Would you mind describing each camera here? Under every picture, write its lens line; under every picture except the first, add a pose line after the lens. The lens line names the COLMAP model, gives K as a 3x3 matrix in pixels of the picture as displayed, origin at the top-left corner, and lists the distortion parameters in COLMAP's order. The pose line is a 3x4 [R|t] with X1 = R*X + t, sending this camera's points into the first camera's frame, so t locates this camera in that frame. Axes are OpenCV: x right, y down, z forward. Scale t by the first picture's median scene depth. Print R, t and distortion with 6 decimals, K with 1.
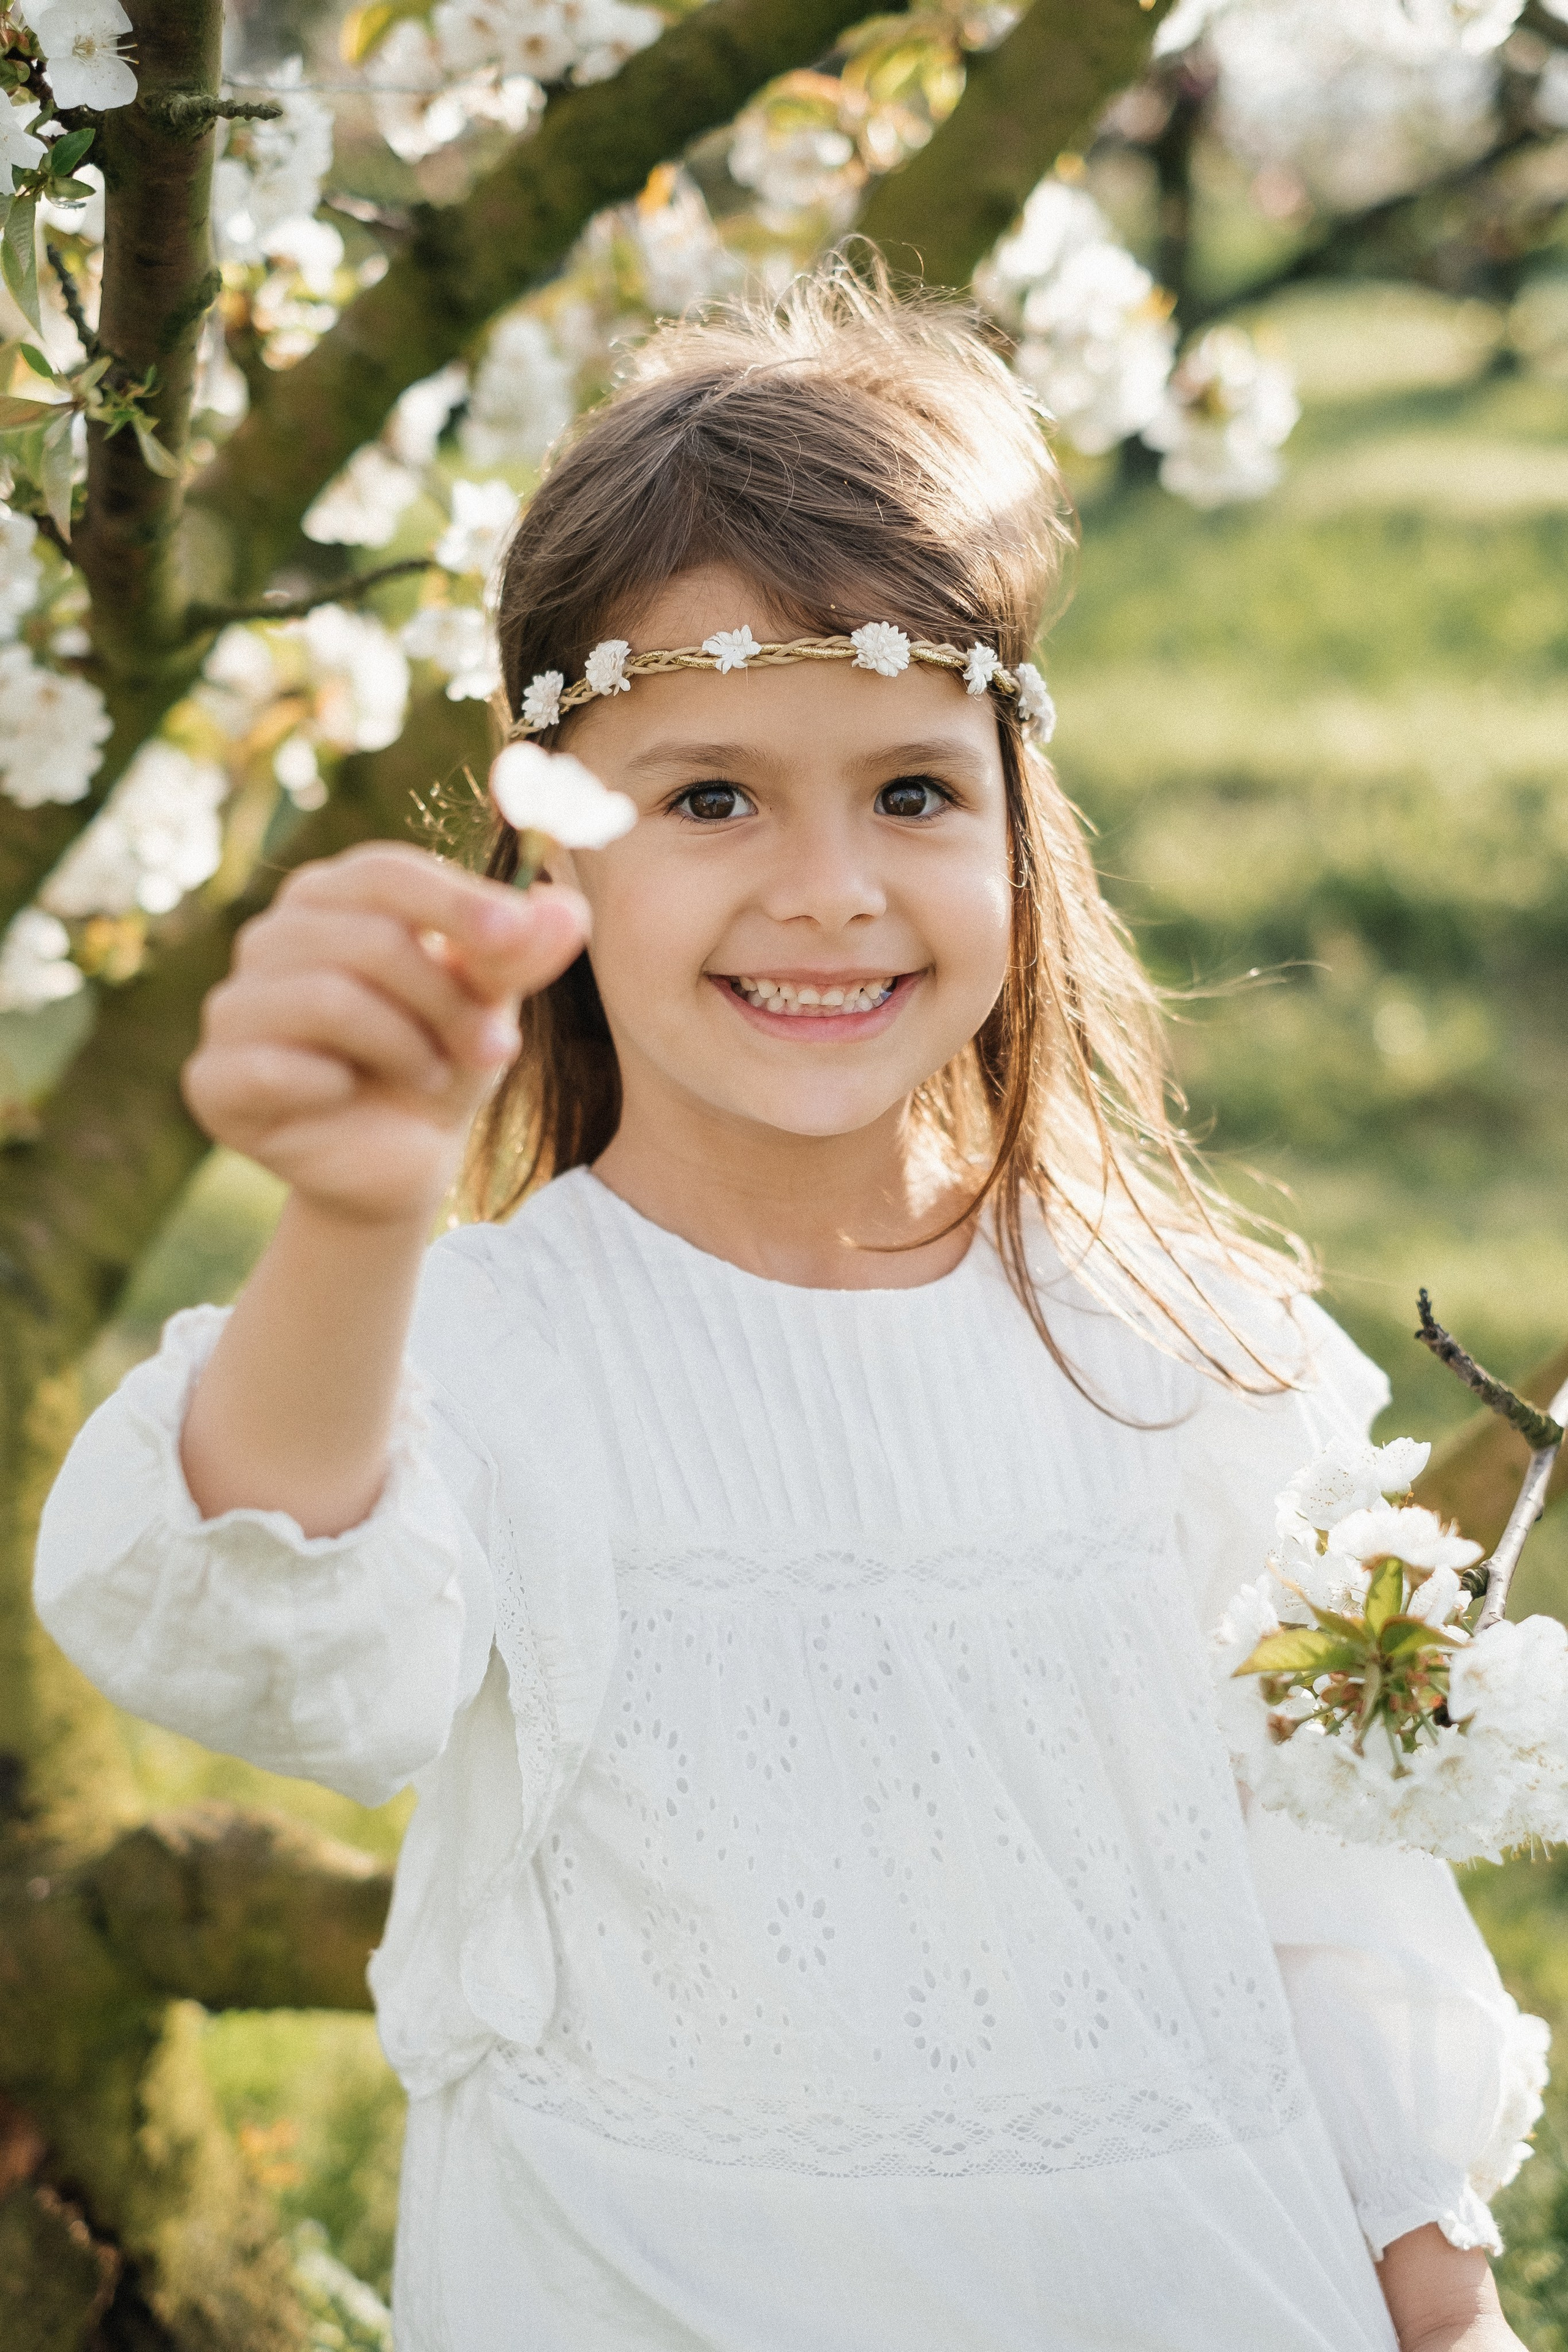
lens RADIAL K [[3750.1, 0, 783.5], [0, 3750.1, 1182.5], [0, 0, 1]] dist [-0.037815, 0.000000]
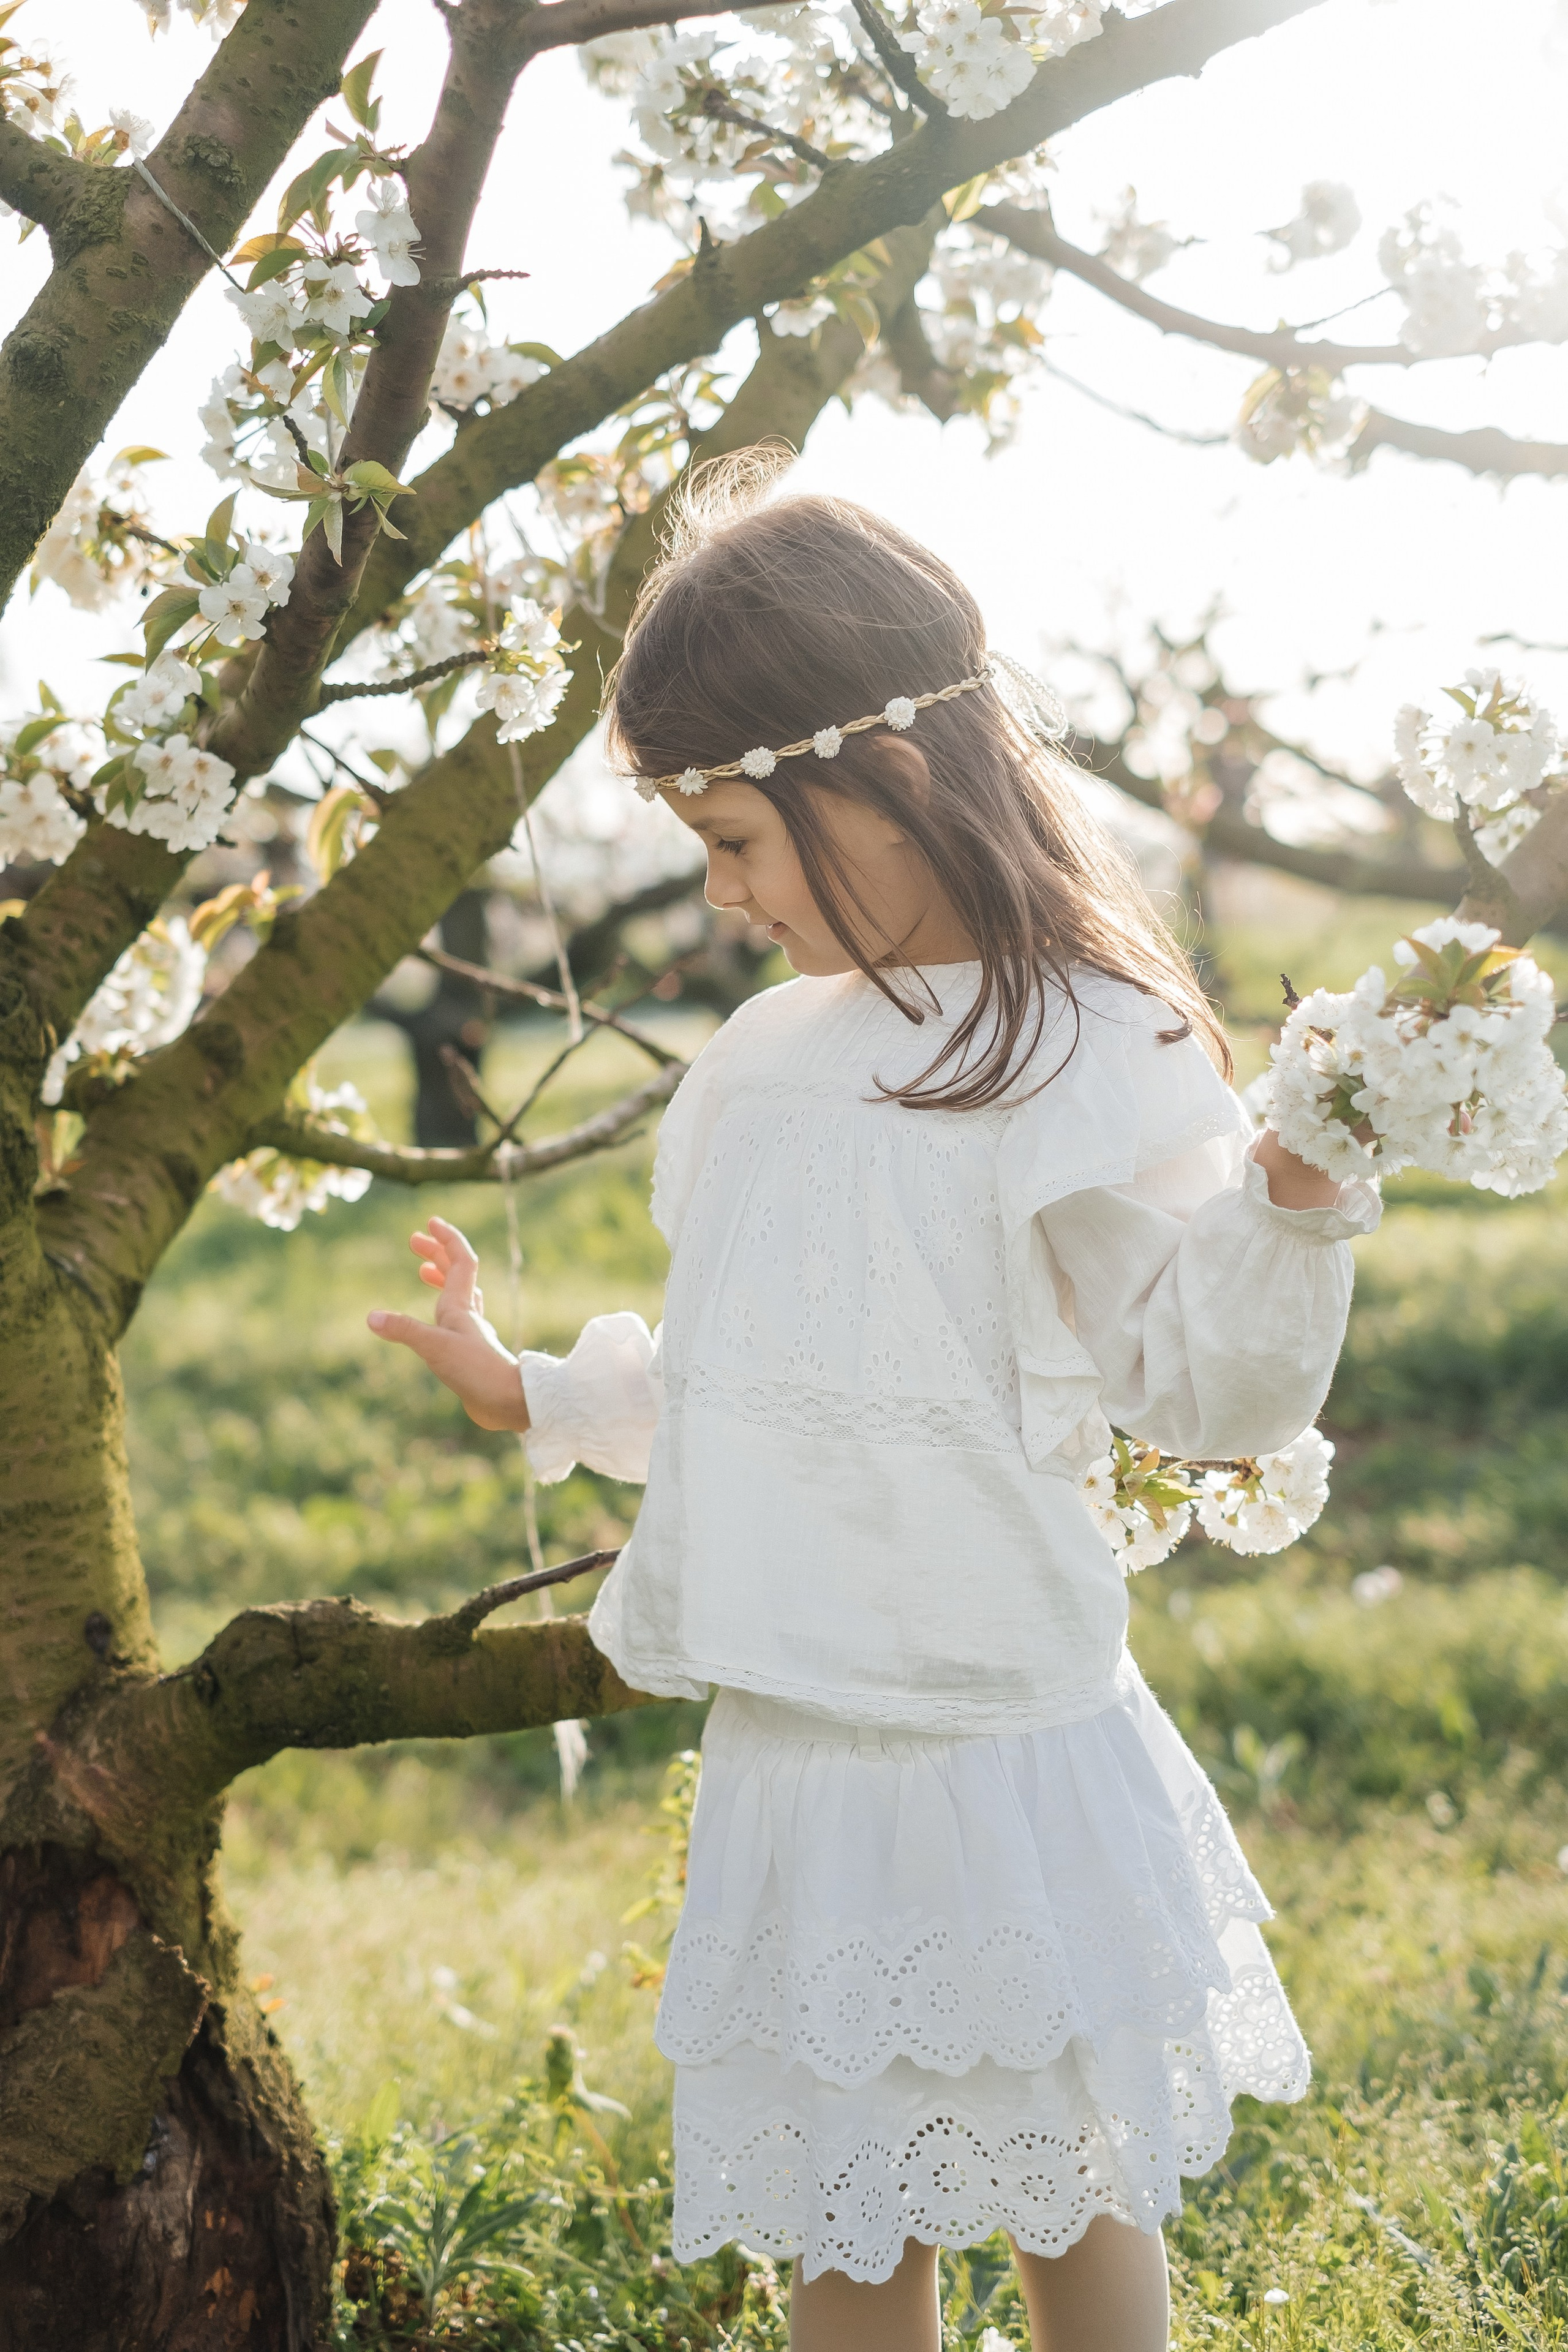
lens RADIAL K [[3750.1, 0, 788.4], [0, 3750.1, 1191.5], [0, 0, 1]] dist [-0.037815, 0.000000]
pose [[0.976604, -0.037618, 0.211728, -0.262949], [0.079812, 0.977663, -0.194435, 0.303926], [-0.199684, 0.206784, 0.957792, -0.371963]]
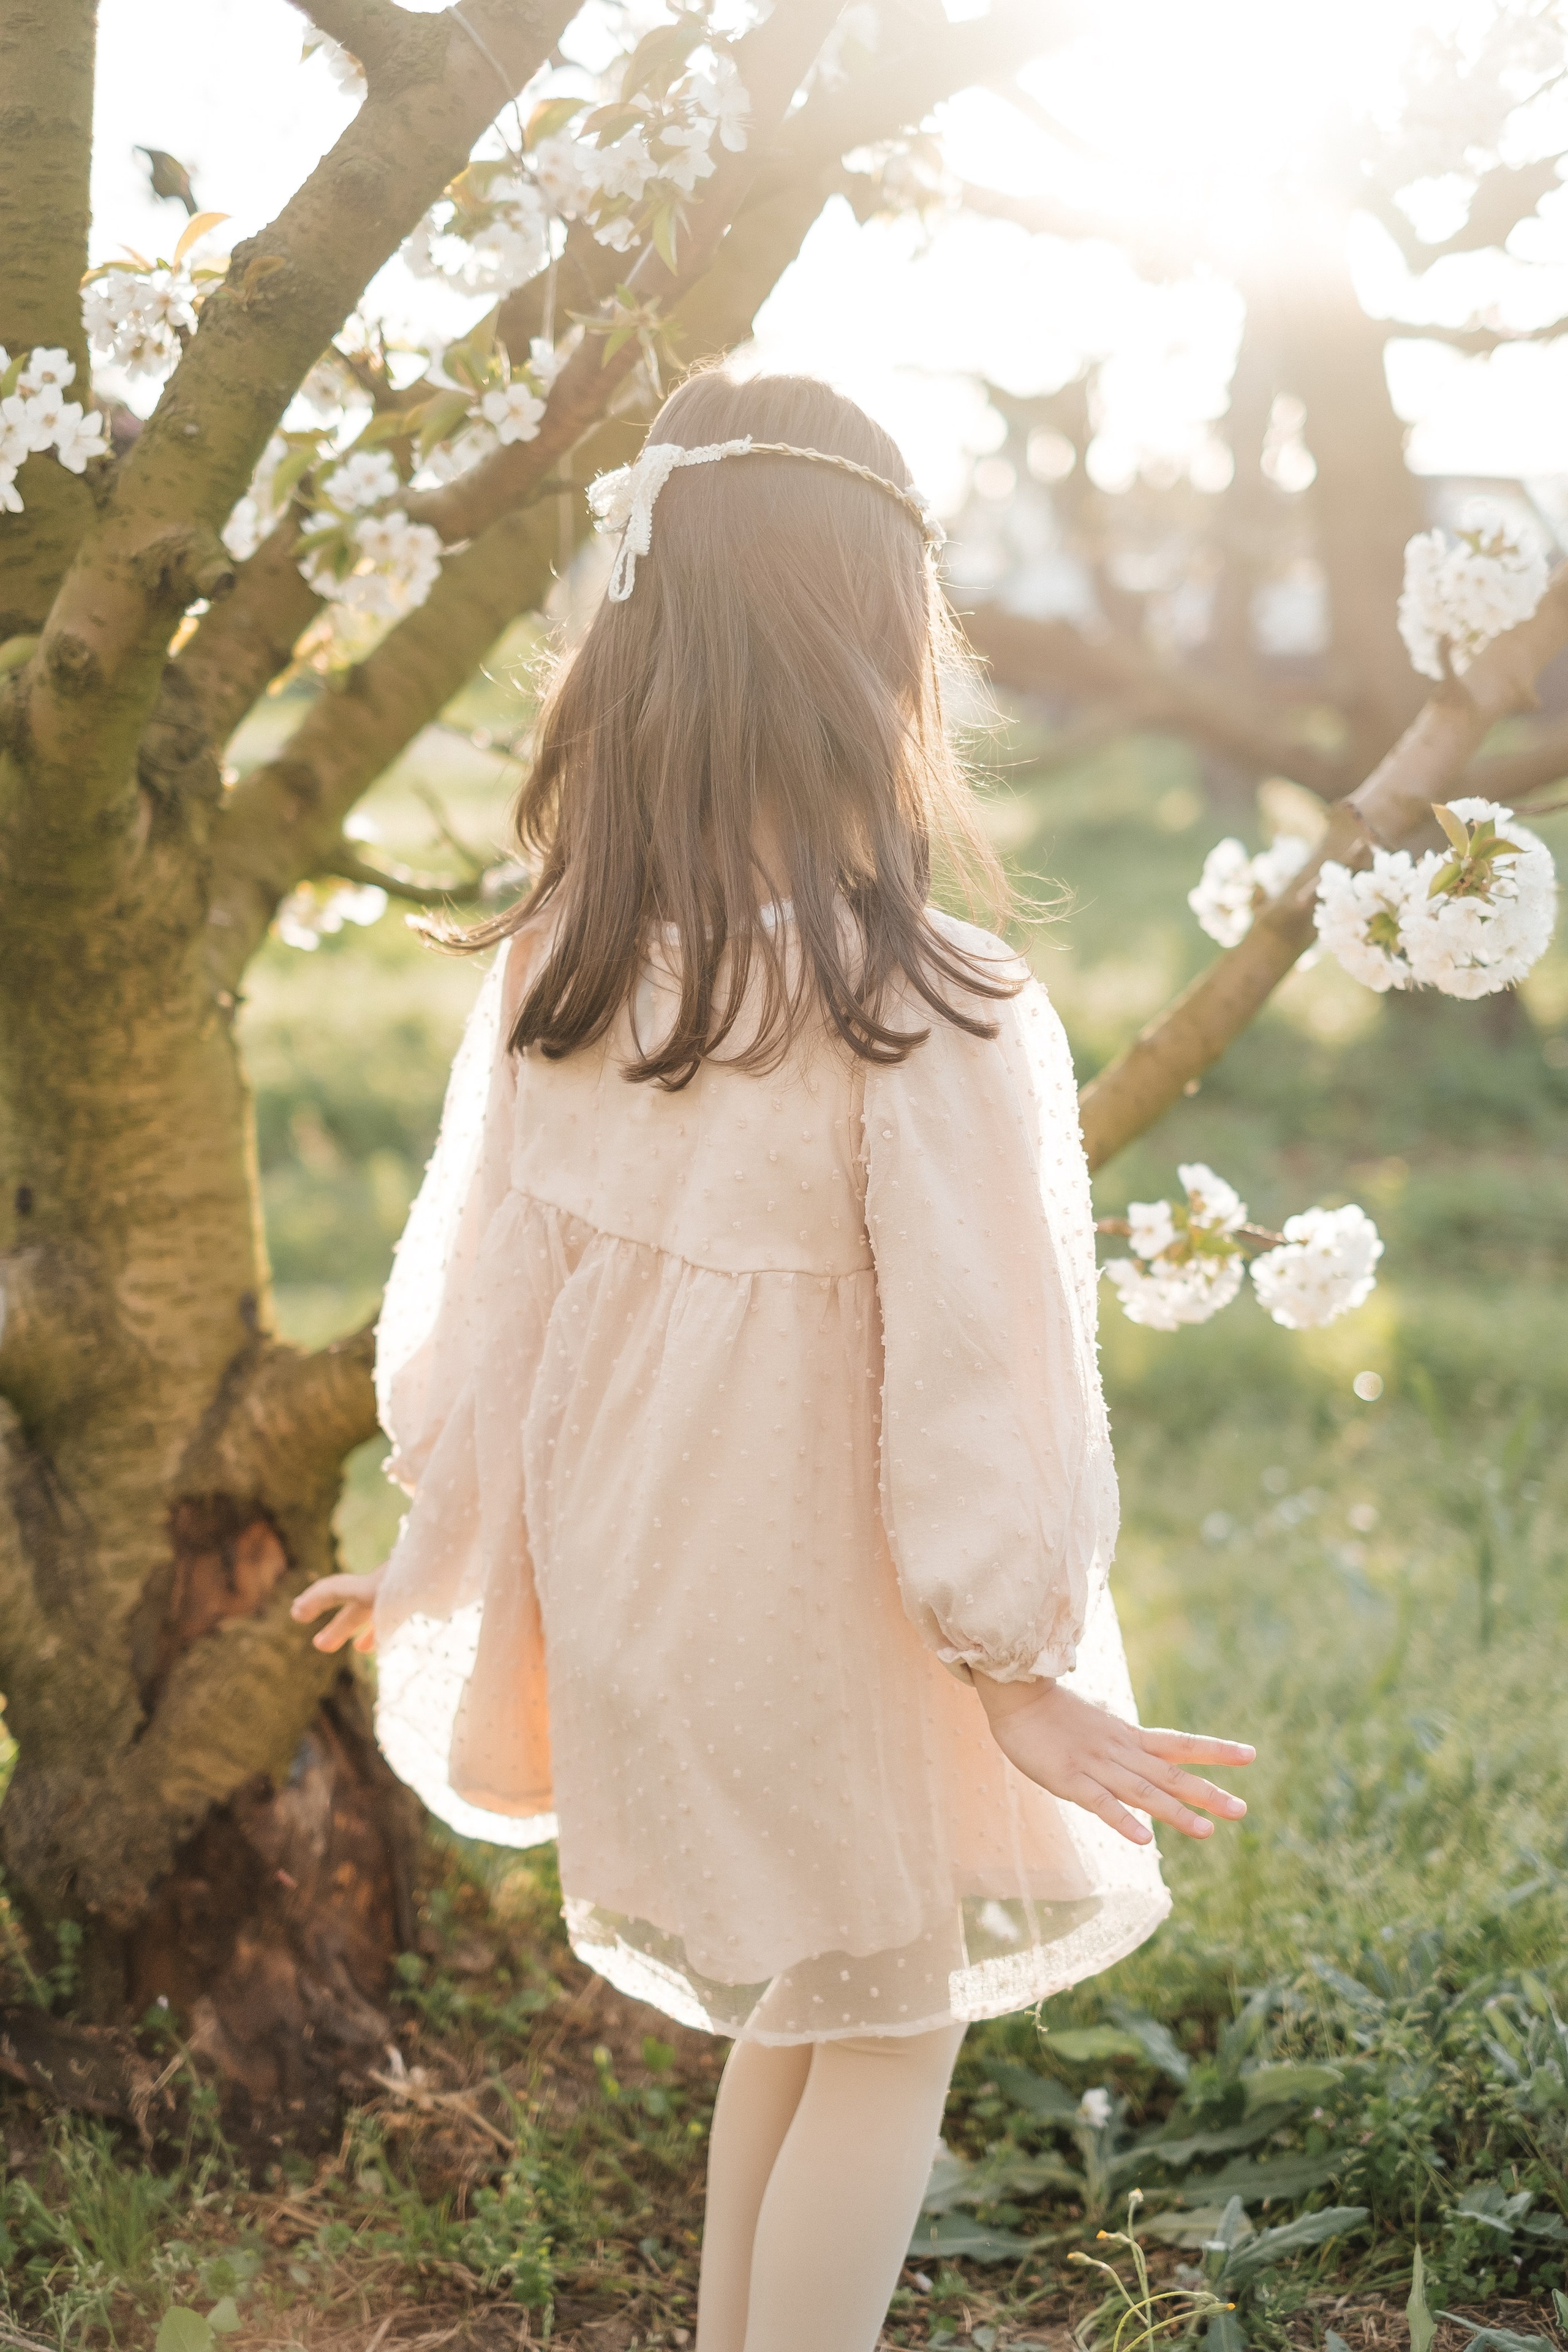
lens RADIAL K [[3750.1, 0, 785.2], [0, 3750.1, 1194.8], [0, 0, 1]] dist [-0.037815, 0.000000]
pose [[0.918514, -0.037990, 0.393560, -0.641451], [0.081962, 0.992047, -0.095526, 0.293818], [-0.386800, 0.119999, 0.914322, -0.479366]]
